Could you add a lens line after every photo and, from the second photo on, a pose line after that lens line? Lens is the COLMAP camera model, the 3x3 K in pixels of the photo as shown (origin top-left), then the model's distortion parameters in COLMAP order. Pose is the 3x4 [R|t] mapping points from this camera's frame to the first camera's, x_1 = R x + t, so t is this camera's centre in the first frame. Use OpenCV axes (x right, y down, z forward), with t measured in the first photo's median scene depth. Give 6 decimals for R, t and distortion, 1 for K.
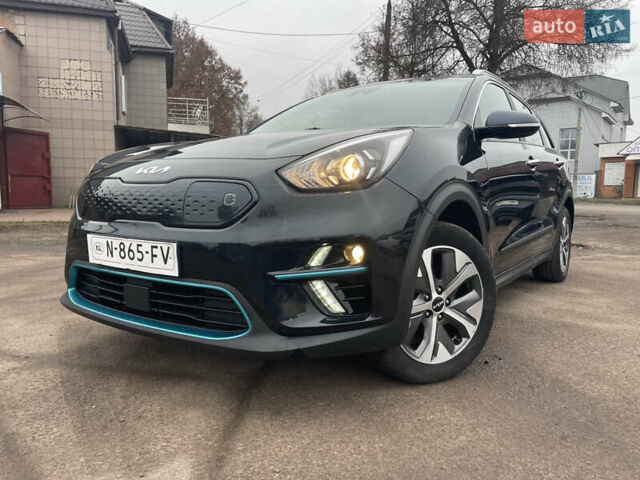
lens RADIAL K [[477.1, 0, 322.4], [0, 477.1, 241.2], [0, 0, 1]] dist [0.057148, 0.000017]
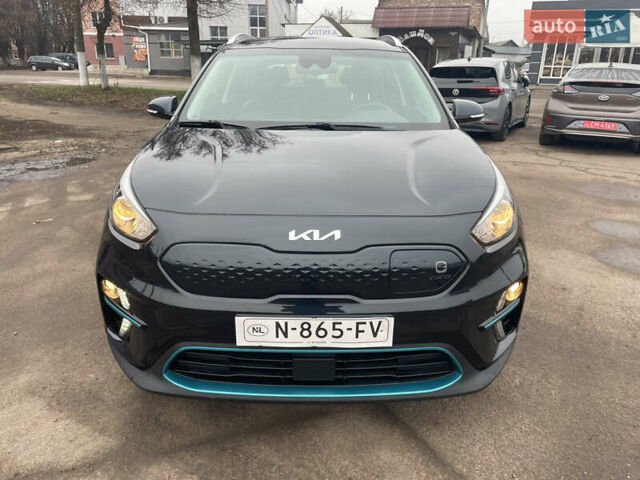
lens RADIAL K [[484.9, 0, 320.3], [0, 484.9, 236.1], [0, 0, 1]] dist [0.104632, -0.131040]
pose [[0.815290, -0.188977, 0.547348, -0.885475], [0.054240, 0.966015, 0.252733, -0.394856], [-0.576507, -0.176362, 0.797832, 0.281803]]
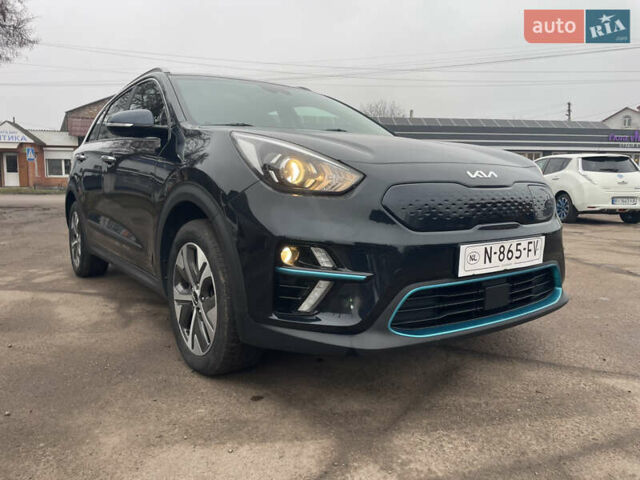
lens RADIAL K [[484.9, 0, 320.3], [0, 484.9, 236.1], [0, 0, 1]] dist [0.104632, -0.131040]
pose [[0.335232, -0.110610, 0.935620, -1.554872], [0.102000, 0.991508, 0.080670, -0.144158], [-0.936598, 0.068390, 0.343668, 1.022231]]
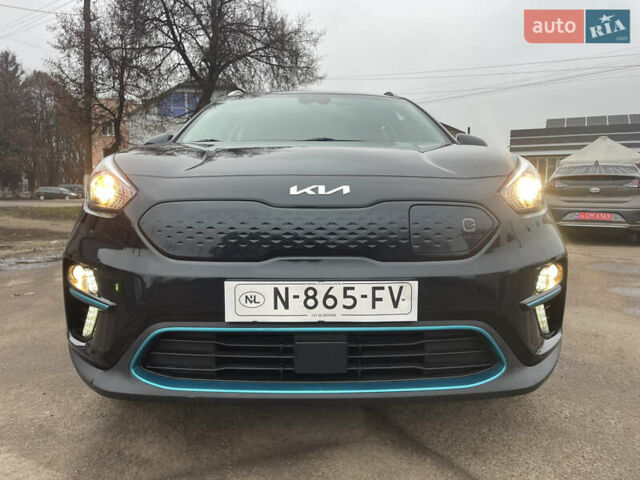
lens RADIAL K [[484.9, 0, 320.3], [0, 484.9, 236.1], [0, 0, 1]] dist [0.104632, -0.131040]
pose [[0.809705, -0.055007, 0.584254, -0.857470], [0.067124, 0.997744, 0.000911, -0.078287], [-0.582986, 0.038480, 0.811570, 0.383001]]
